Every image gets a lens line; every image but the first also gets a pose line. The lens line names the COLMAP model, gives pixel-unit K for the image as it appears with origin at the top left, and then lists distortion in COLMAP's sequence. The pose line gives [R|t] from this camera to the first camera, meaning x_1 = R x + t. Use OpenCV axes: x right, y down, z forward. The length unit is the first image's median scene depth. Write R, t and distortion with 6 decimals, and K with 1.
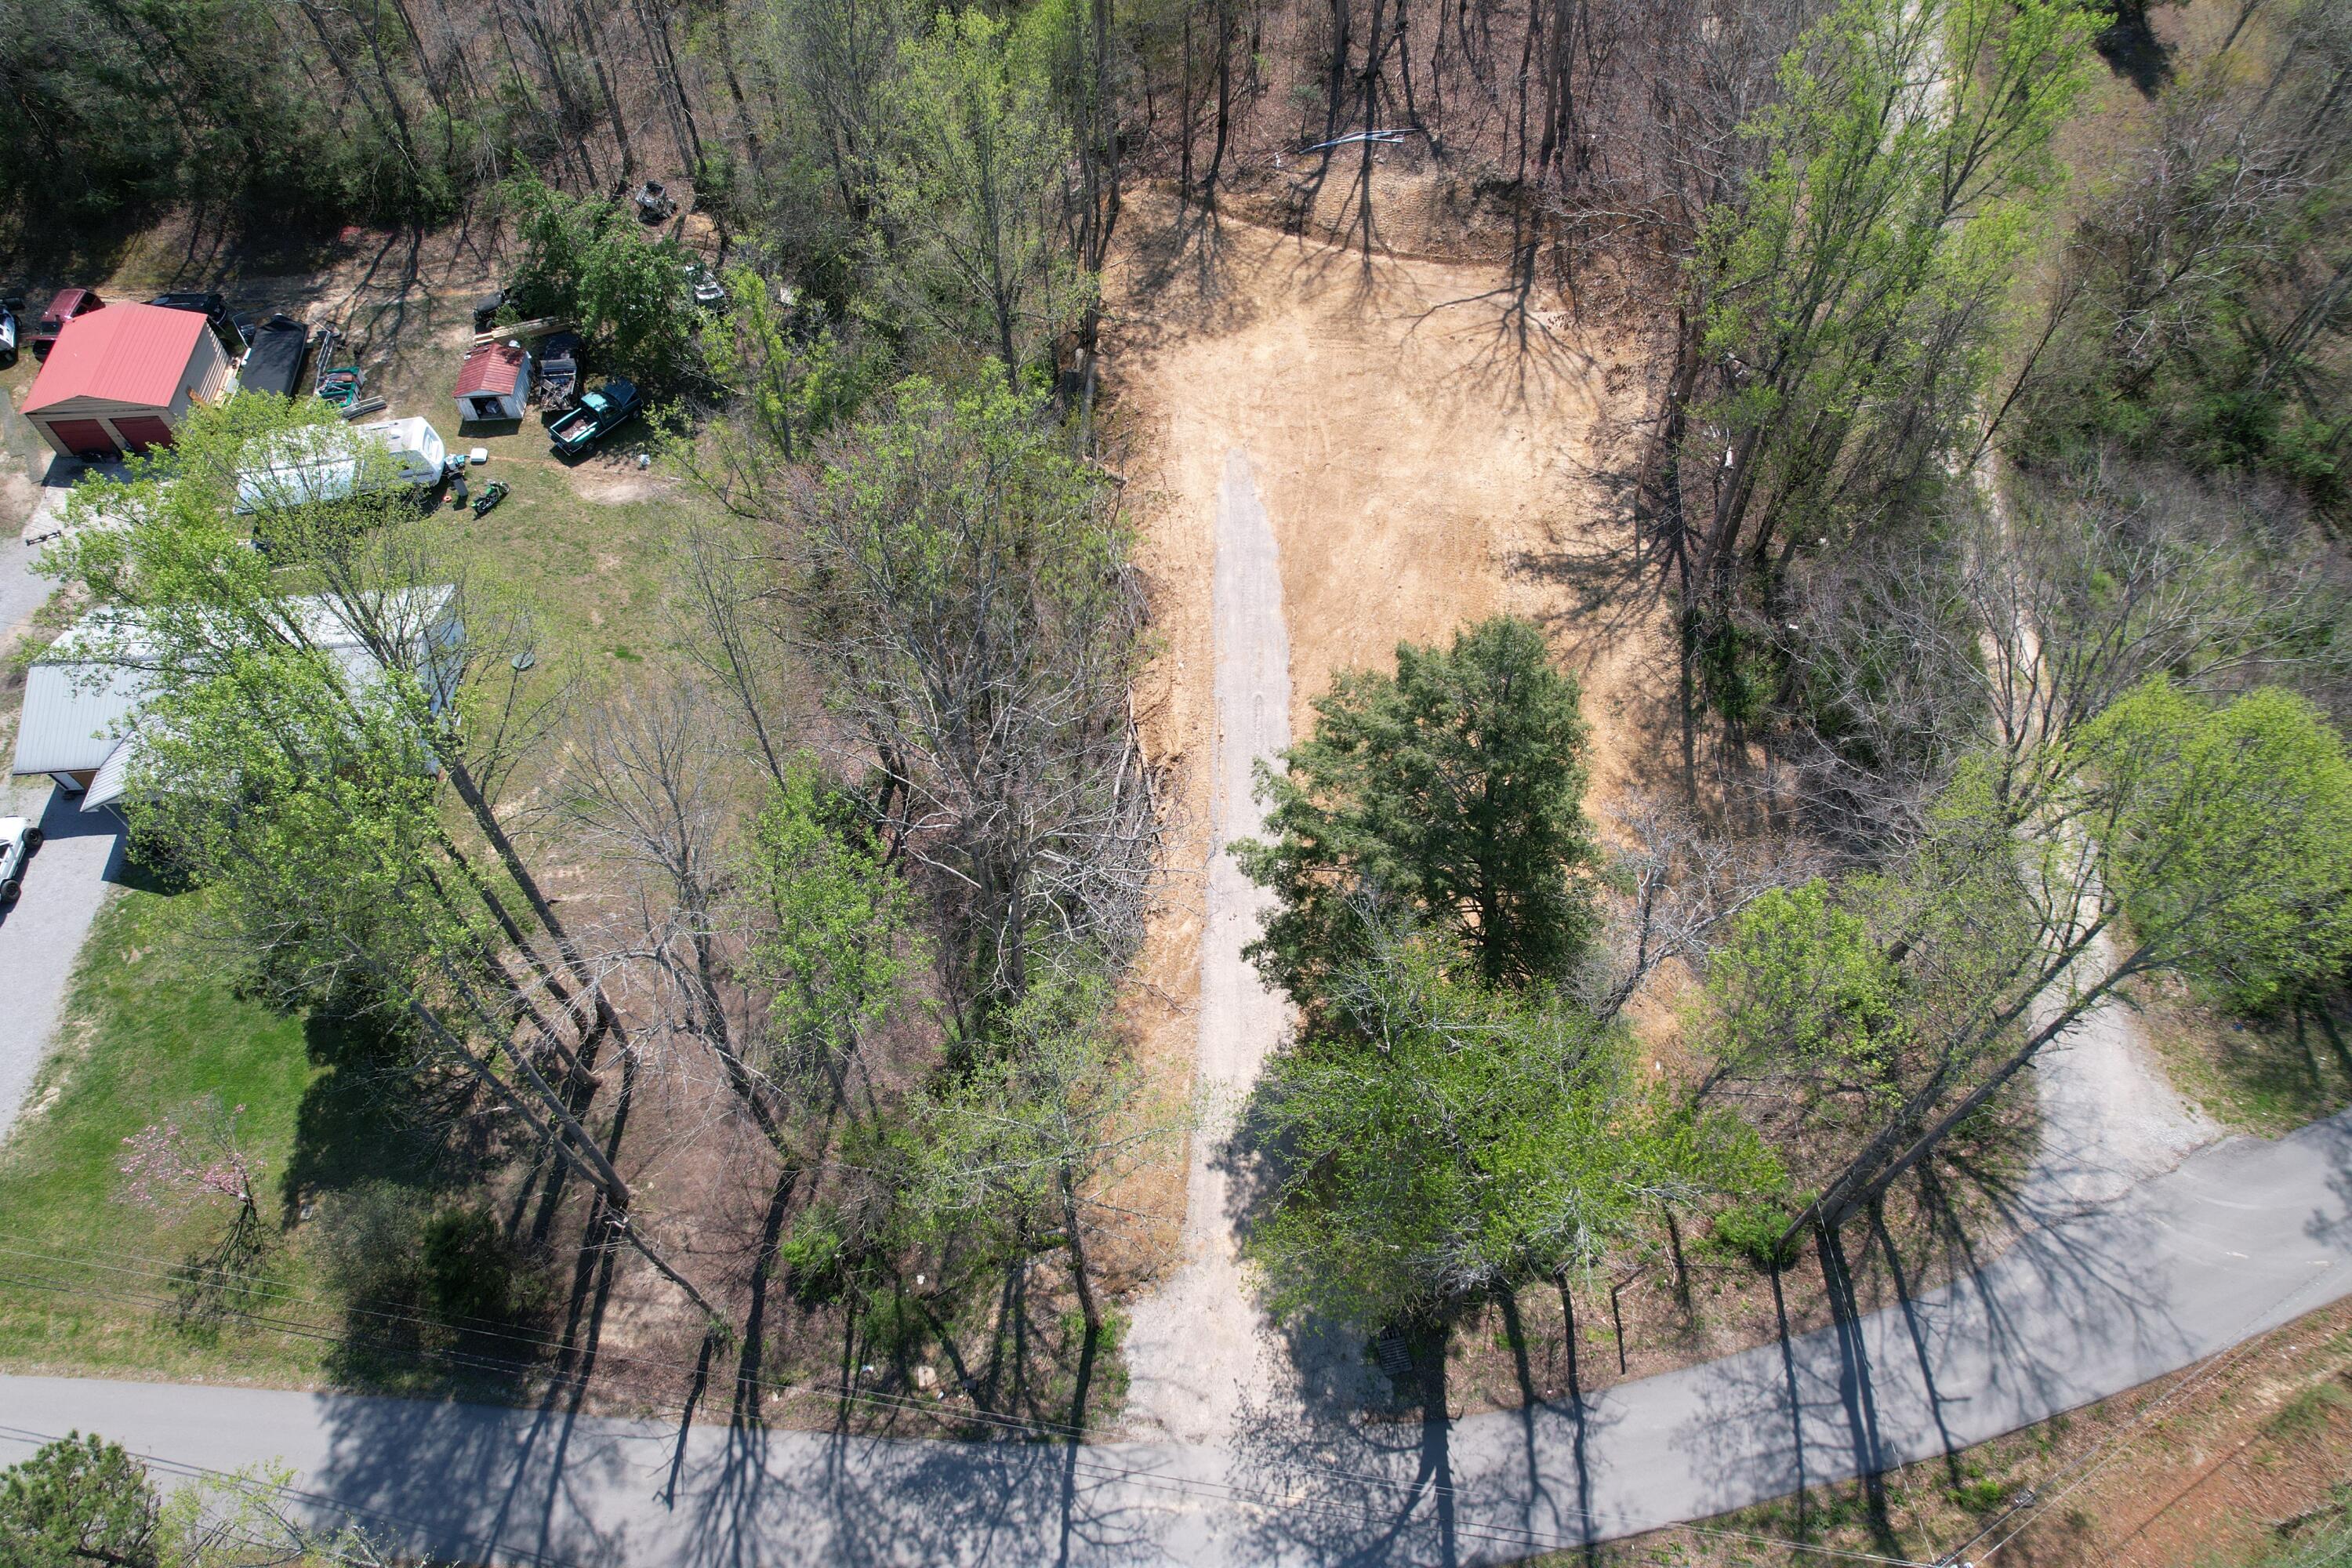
lens RADIAL K [[1503.4, 0, 1172.5], [0, 1503.4, 782.7], [0, 0, 1]] dist [-0.059944, 0.039088]
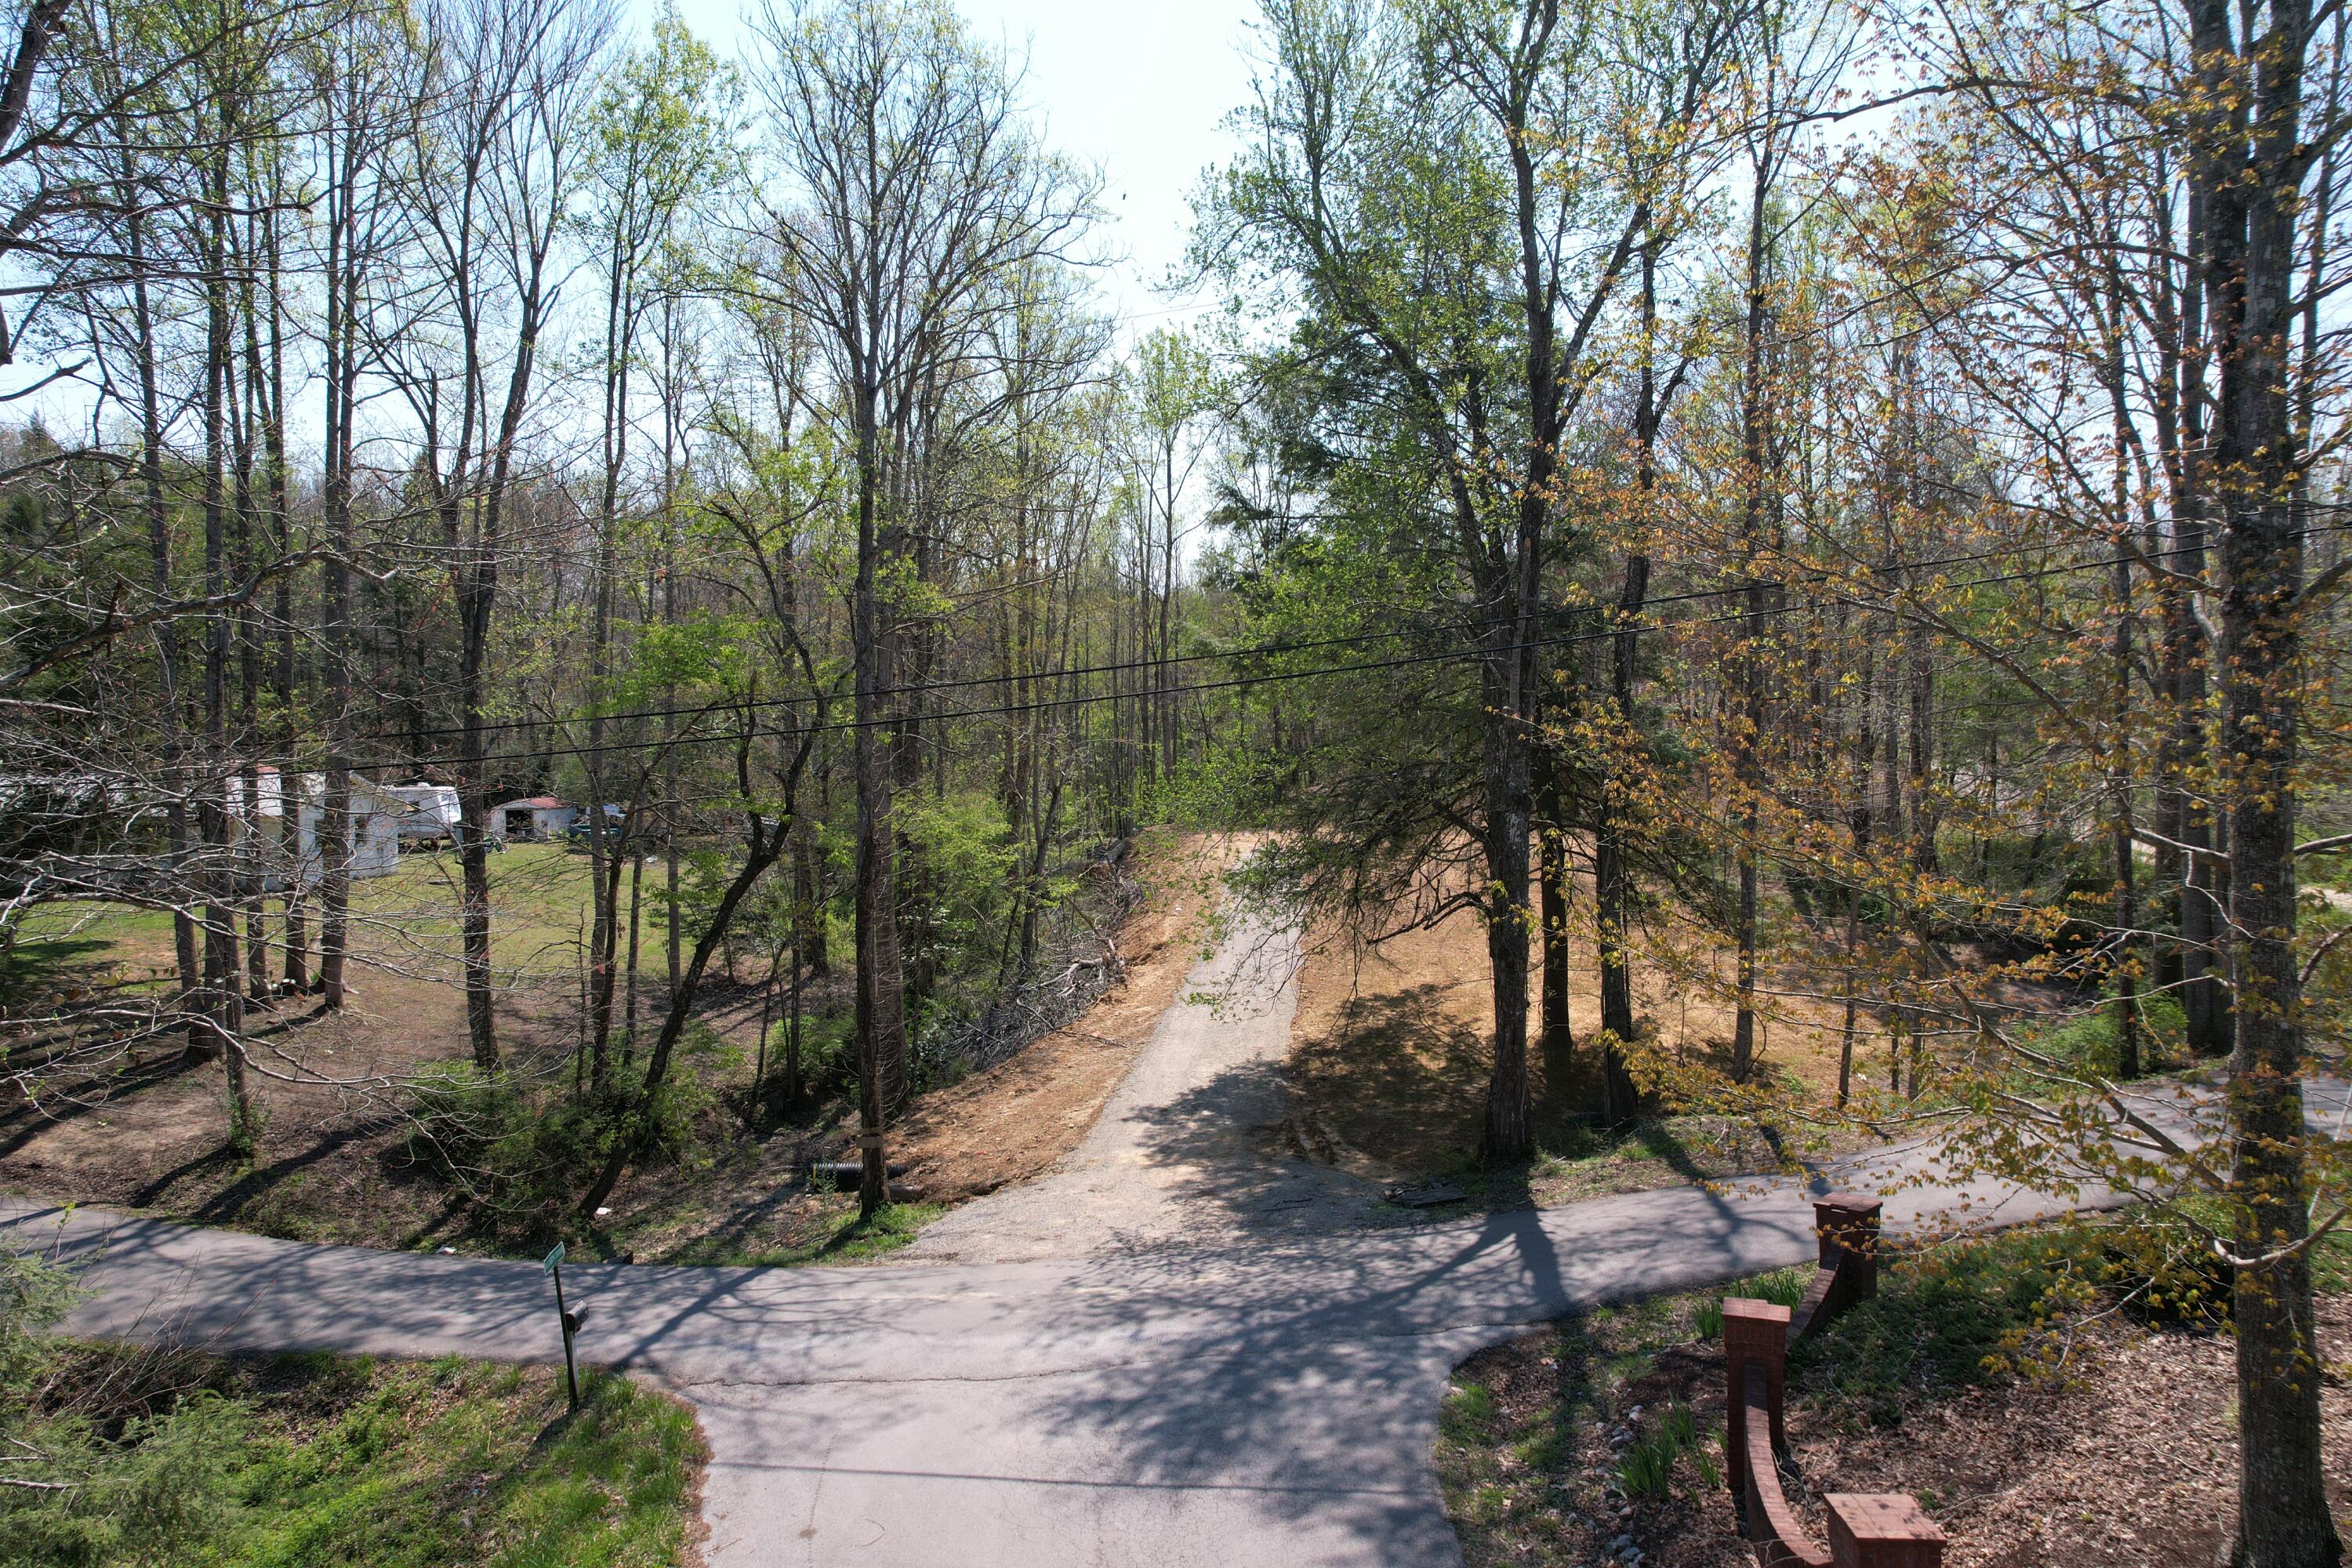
lens RADIAL K [[1503.4, 0, 1171.6], [0, 1503.4, 777.5], [0, 0, 1]] dist [-0.059944, 0.039088]
pose [[0.994783, 0.001683, -0.102001, 0.107279], [-0.082925, 0.595706, -0.798911, 0.678582], [0.059418, 0.803201, 0.592737, 0.548912]]
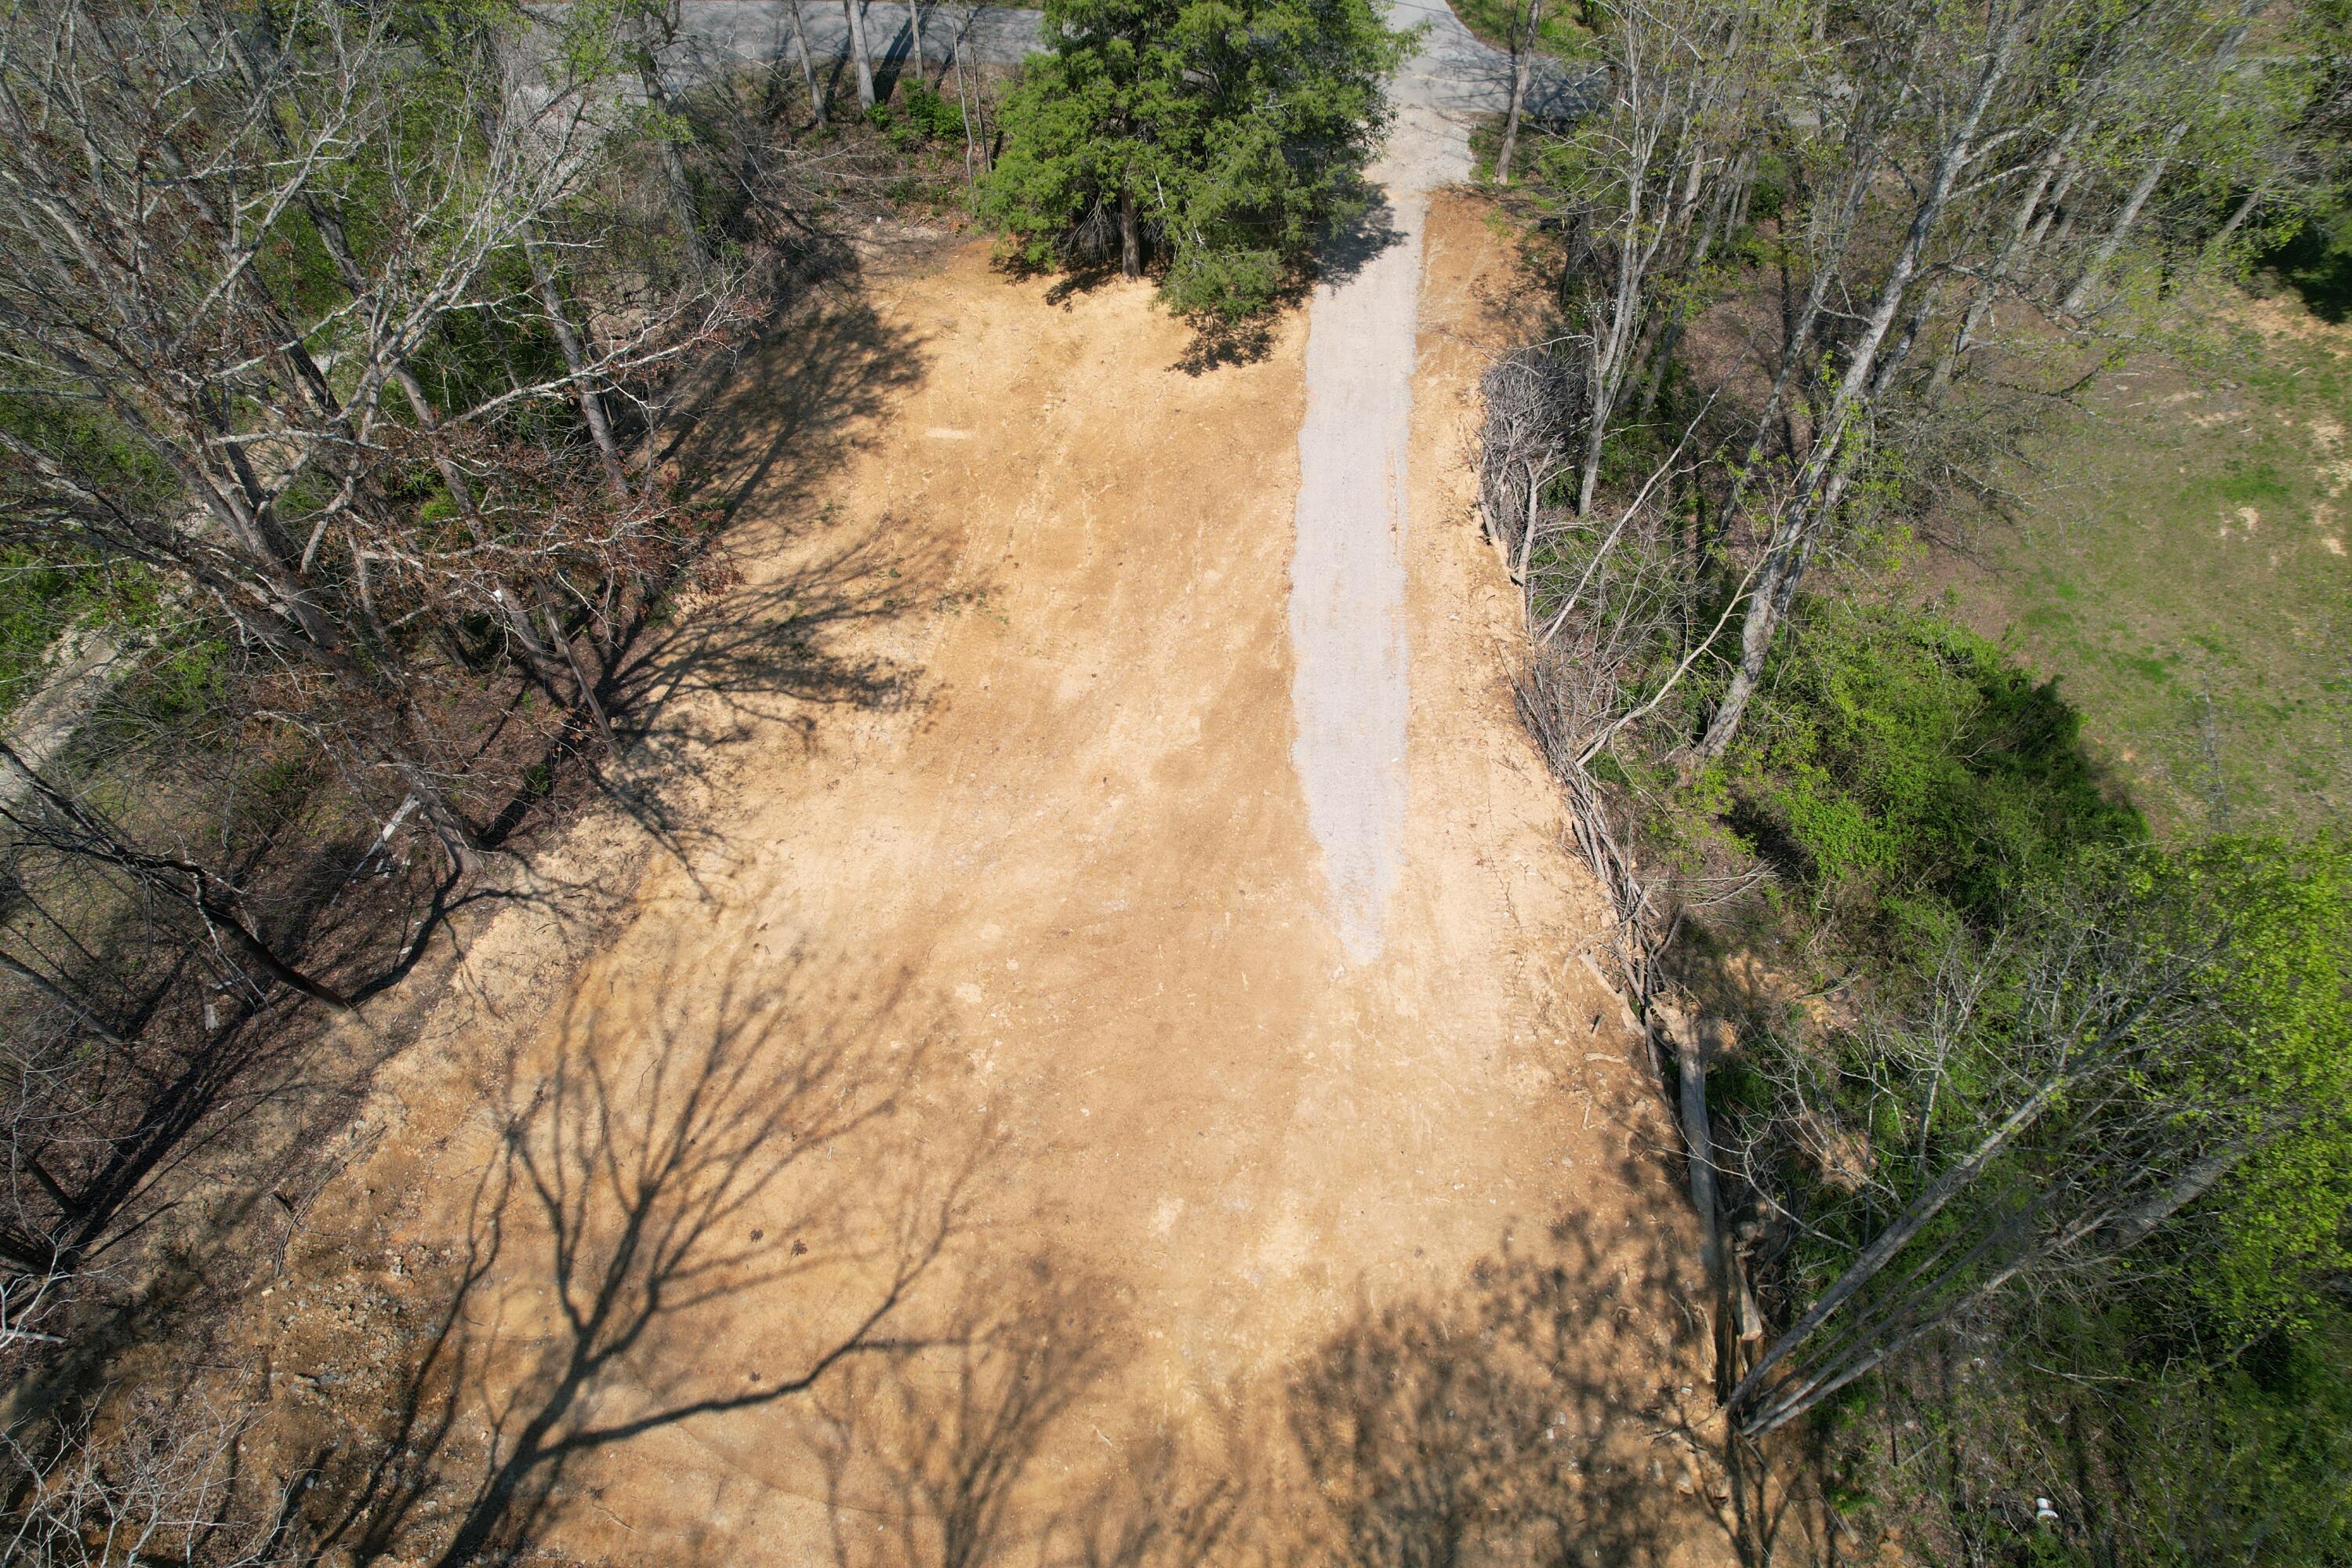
lens RADIAL K [[1503.4, 0, 1192.7], [0, 1503.4, 768.9], [0, 0, 1]] dist [-0.059944, 0.039088]
pose [[-0.997045, -0.057041, 0.051461, 0.102049], [0.066670, -0.309634, 0.948516, -0.891360], [-0.038170, 0.949143, 0.312522, 1.069365]]
